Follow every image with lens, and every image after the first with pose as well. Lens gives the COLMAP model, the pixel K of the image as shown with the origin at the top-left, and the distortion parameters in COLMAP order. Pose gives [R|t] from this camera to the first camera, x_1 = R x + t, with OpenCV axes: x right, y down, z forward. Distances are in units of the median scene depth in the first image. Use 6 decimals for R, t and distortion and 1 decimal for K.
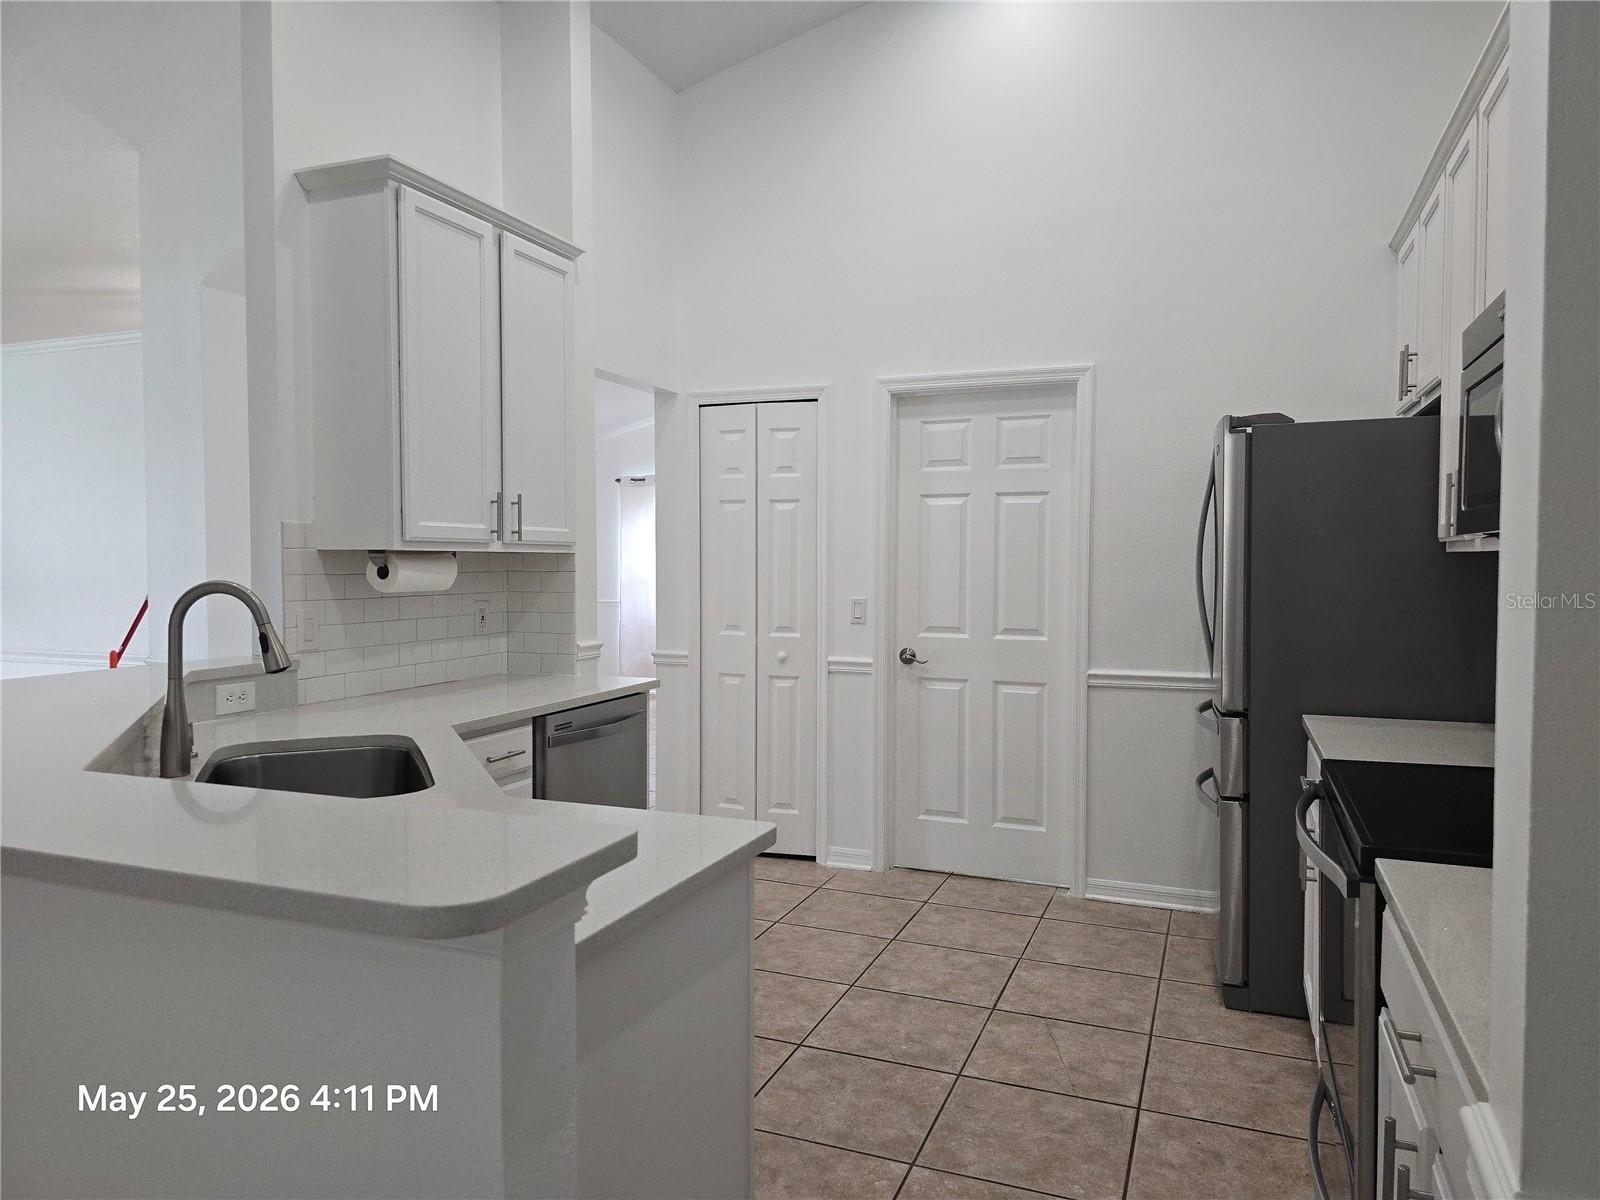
lens RADIAL K [[1075.5, 0, 803.0], [0, 1075.5, 597.7], [0, 0, 1]] dist [0.057417, -0.057436]
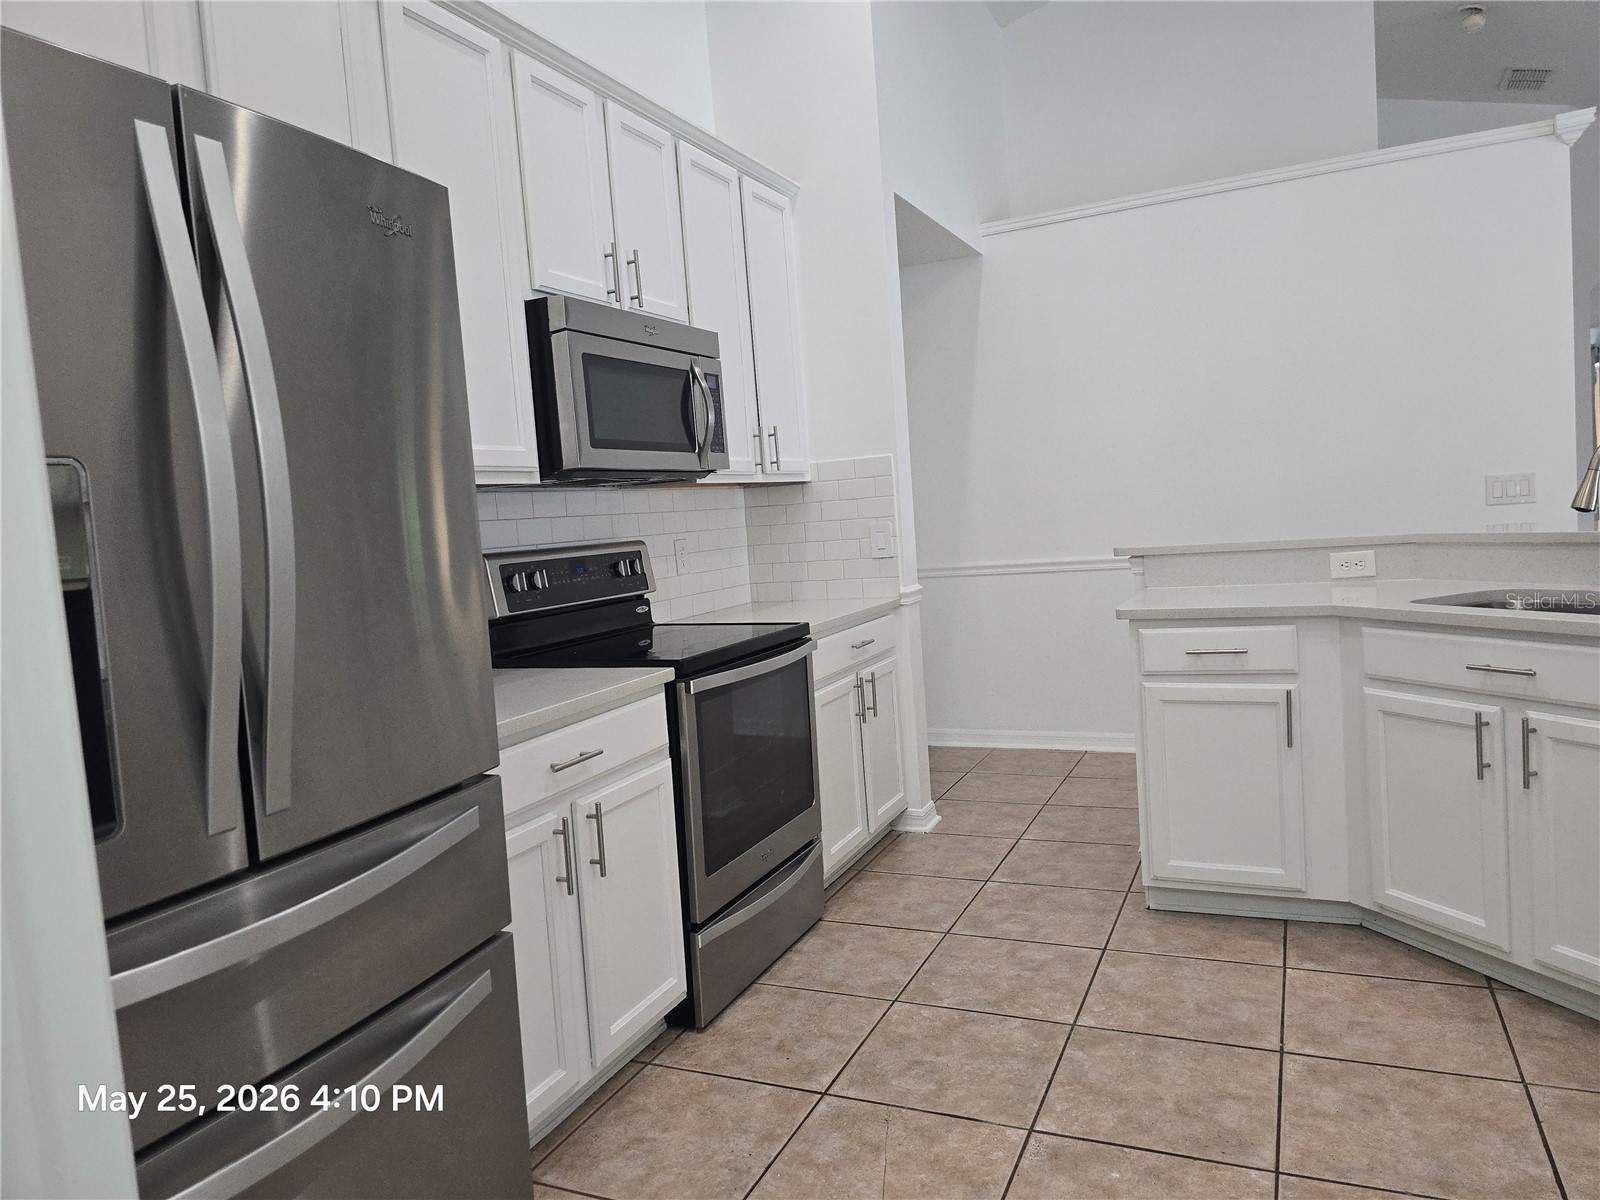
lens RADIAL K [[1075.5, 0, 806.6], [0, 1075.5, 592.2], [0, 0, 1]] dist [0.057417, -0.057436]
pose [[-0.996222, 0.063791, 0.058930, 0.190656], [0.070073, 0.991287, 0.111530, -0.023800], [-0.051302, 0.115238, -0.992012, 1.416989]]
